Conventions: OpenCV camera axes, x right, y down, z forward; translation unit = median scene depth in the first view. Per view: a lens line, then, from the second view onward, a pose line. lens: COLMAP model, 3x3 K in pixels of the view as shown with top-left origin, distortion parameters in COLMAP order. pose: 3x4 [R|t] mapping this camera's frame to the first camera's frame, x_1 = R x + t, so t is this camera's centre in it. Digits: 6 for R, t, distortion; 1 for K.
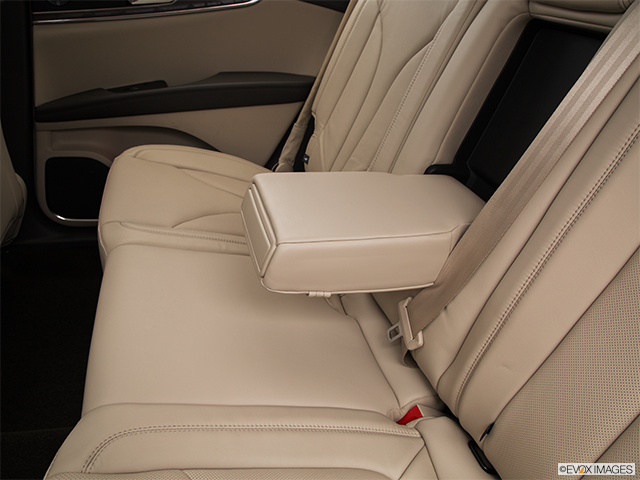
lens RADIAL K [[485.6, 0, 320.0], [0, 485.6, 240.0], [0, 0, 1]] dist [-0.117747, 0.040163]
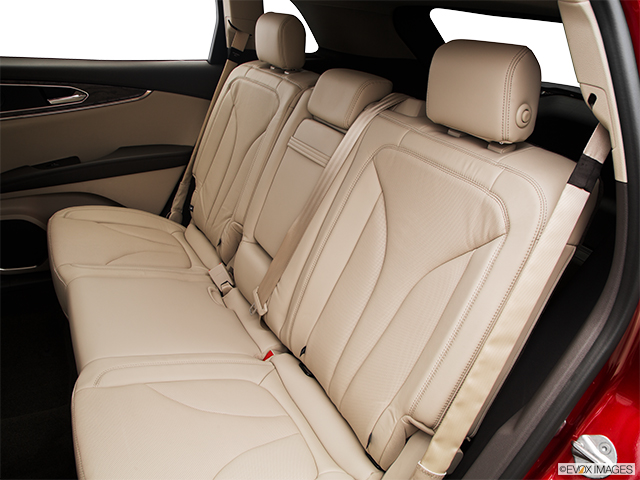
lens RADIAL K [[485.6, 0, 320.0], [0, 485.6, 240.0], [0, 0, 1]] dist [-0.117747, 0.040163]
pose [[0.970194, -0.092523, 0.223971, 0.011746], [0.105614, 0.993288, -0.047168, 0.028459], [-0.218103, 0.069417, 0.973454, -0.437851]]
